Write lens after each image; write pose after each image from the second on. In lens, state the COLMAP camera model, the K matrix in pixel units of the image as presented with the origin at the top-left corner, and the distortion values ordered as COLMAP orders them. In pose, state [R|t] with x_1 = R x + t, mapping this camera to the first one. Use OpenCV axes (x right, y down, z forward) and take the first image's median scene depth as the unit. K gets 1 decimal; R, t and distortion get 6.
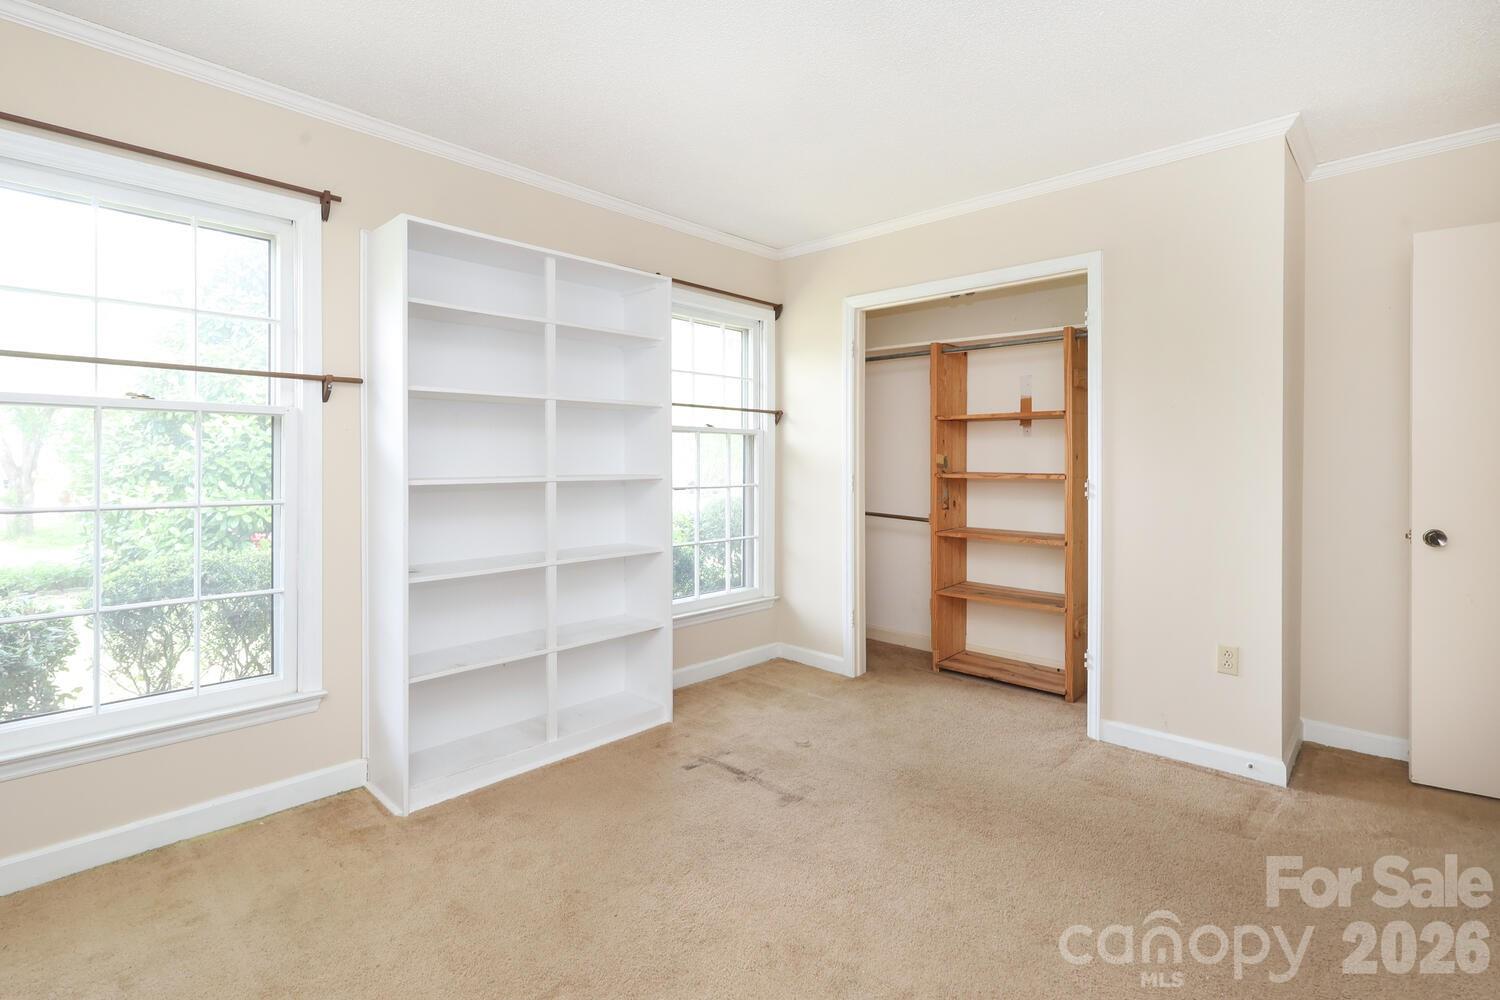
lens RADIAL K [[709.8, 0, 763.7], [0, 709.8, 462.7], [0, 0, 1]] dist [-0.000232, -0.002552]
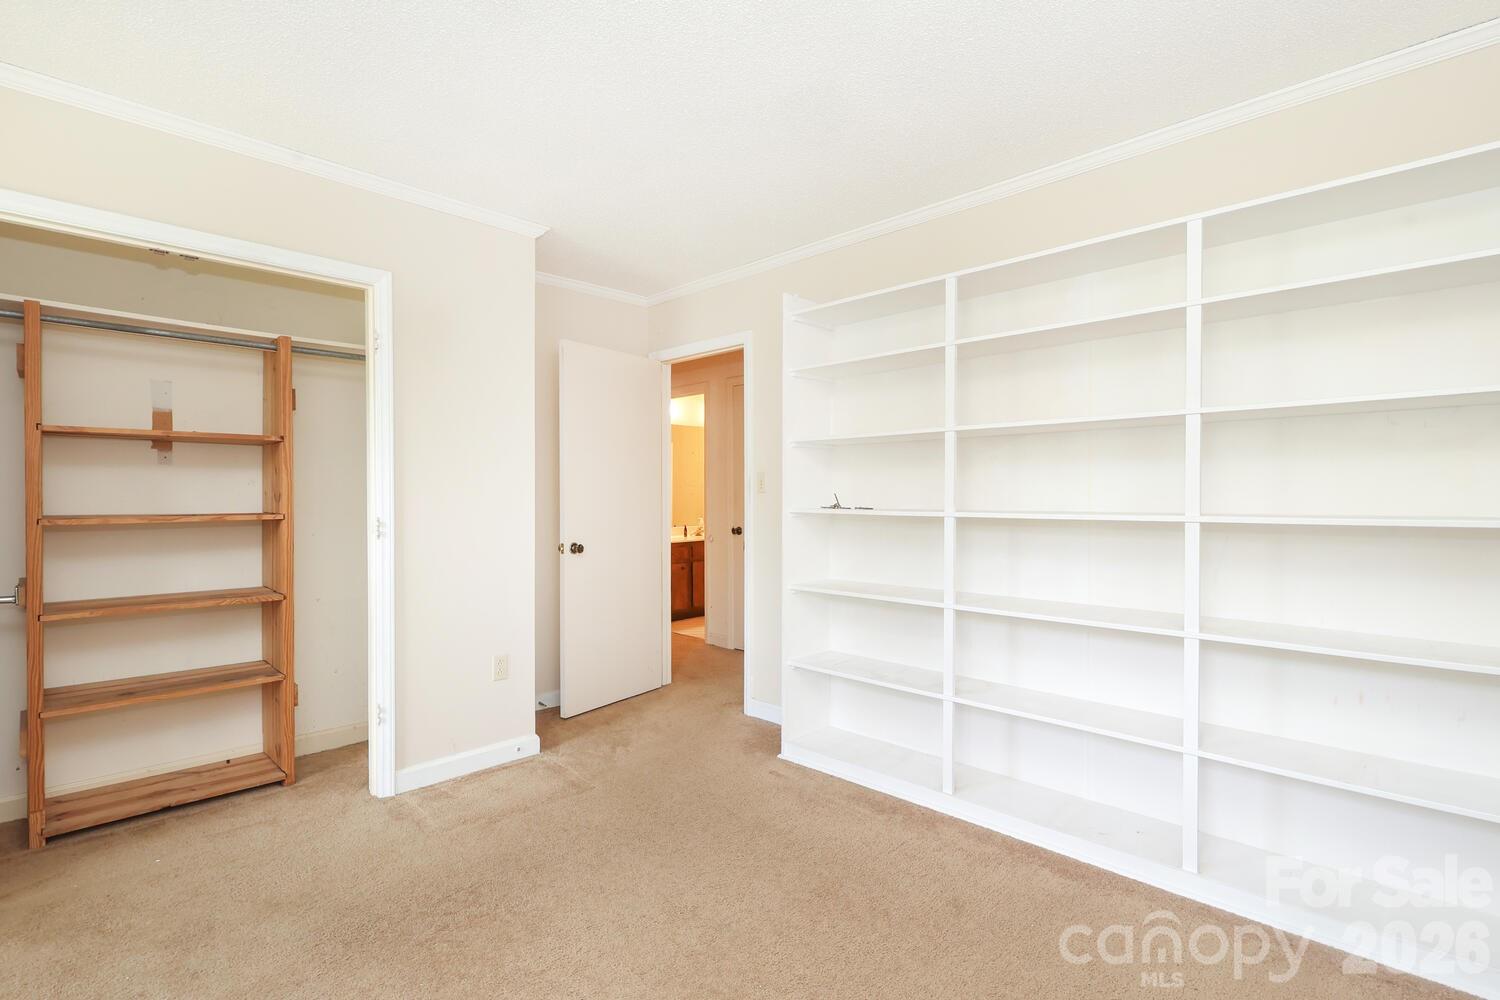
lens RADIAL K [[709.8, 0, 740.7], [0, 709.8, 496.6], [0, 0, 1]] dist [-0.000232, -0.002552]
pose [[0.032511, -0.004850, 0.999460, -0.435243], [0.003355, 0.999983, 0.004744, -0.006559], [-0.999466, 0.003199, 0.032527, 0.494536]]
